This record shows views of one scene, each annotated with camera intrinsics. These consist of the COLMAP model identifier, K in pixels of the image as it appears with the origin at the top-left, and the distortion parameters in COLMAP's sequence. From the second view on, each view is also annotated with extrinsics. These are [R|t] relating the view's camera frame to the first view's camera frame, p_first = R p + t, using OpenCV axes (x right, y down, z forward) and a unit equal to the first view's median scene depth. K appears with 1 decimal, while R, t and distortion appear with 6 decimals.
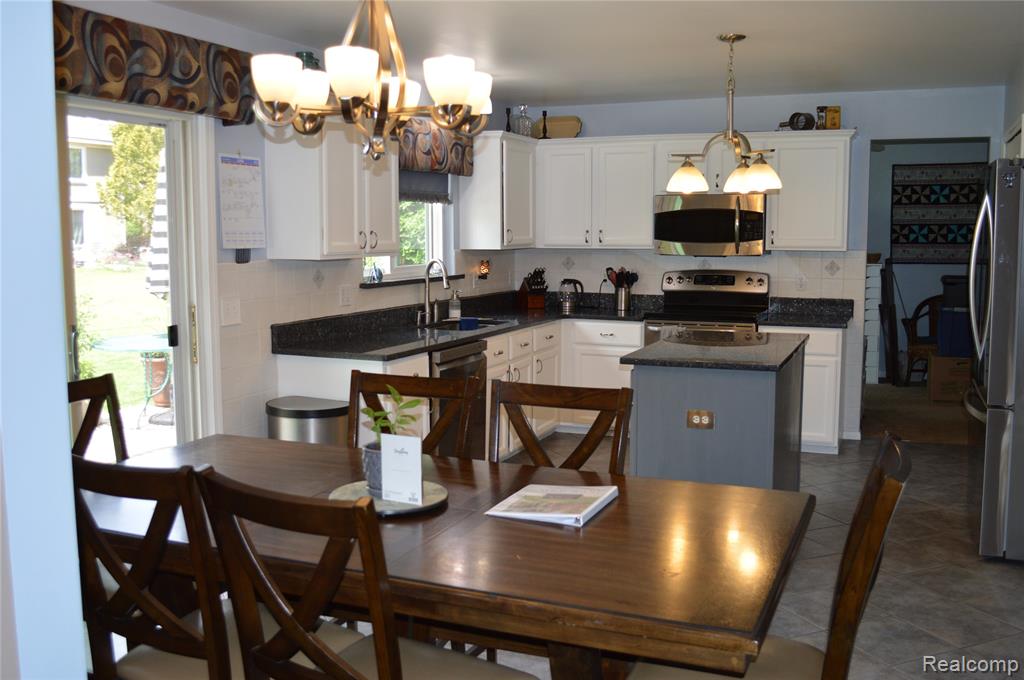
lens RADIAL K [[969.1, 0, 513.3], [0, 969.1, 338.8], [0, 0, 1]] dist [-0.067046, 0.000000]
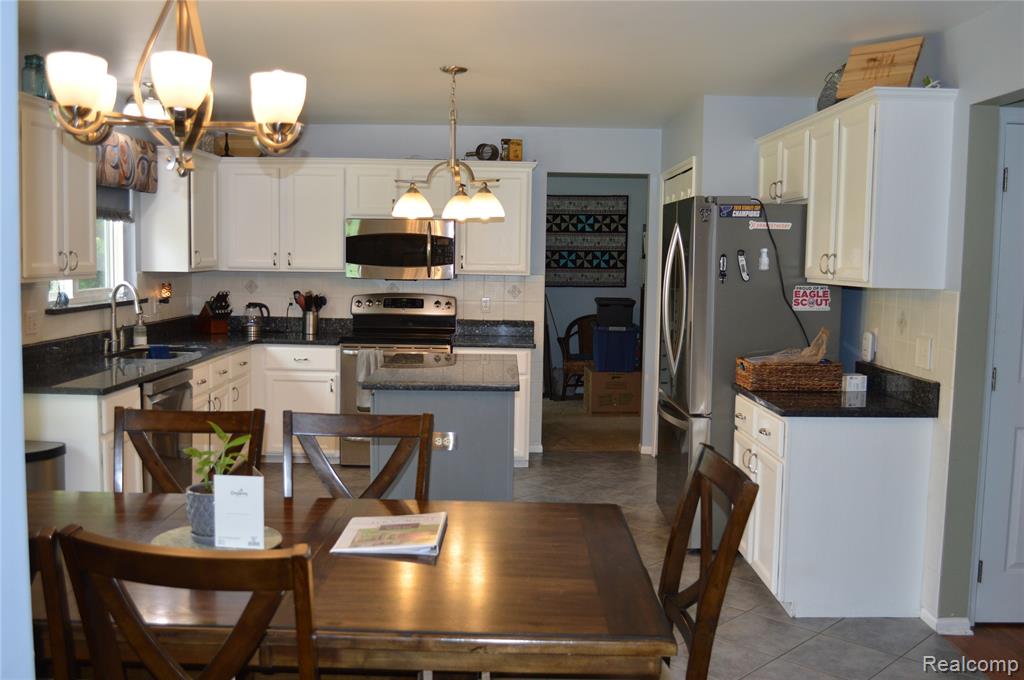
lens RADIAL K [[969.1, 0, 512.9], [0, 969.1, 339.4], [0, 0, 1]] dist [-0.067046, 0.000000]
pose [[0.923458, -0.016450, 0.383348, -0.088634], [0.024729, 0.999555, -0.016678, -0.003409], [-0.382903, 0.024882, 0.923454, 0.018003]]
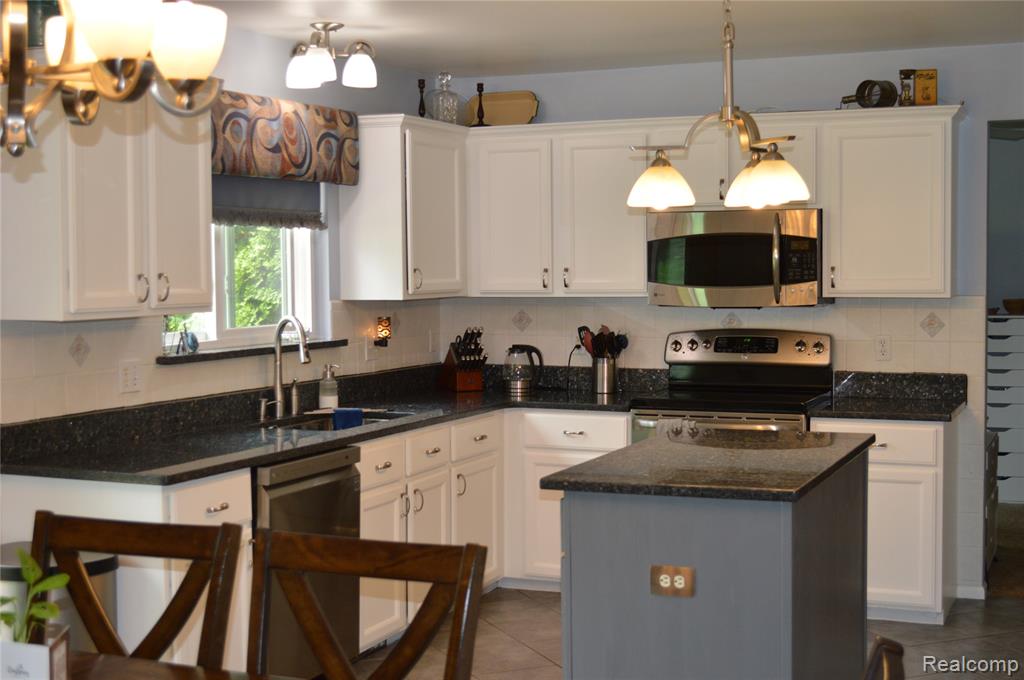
lens RADIAL K [[1444.9, 0, 508.8], [0, 1444.9, 341.3], [0, 0, 1]] dist [-0.022057, 0.000000]
pose [[0.999943, -0.006786, -0.008296, 0.069589], [0.006278, 0.998188, -0.059843, -0.008827], [0.008687, 0.059788, 0.998173, 0.062584]]
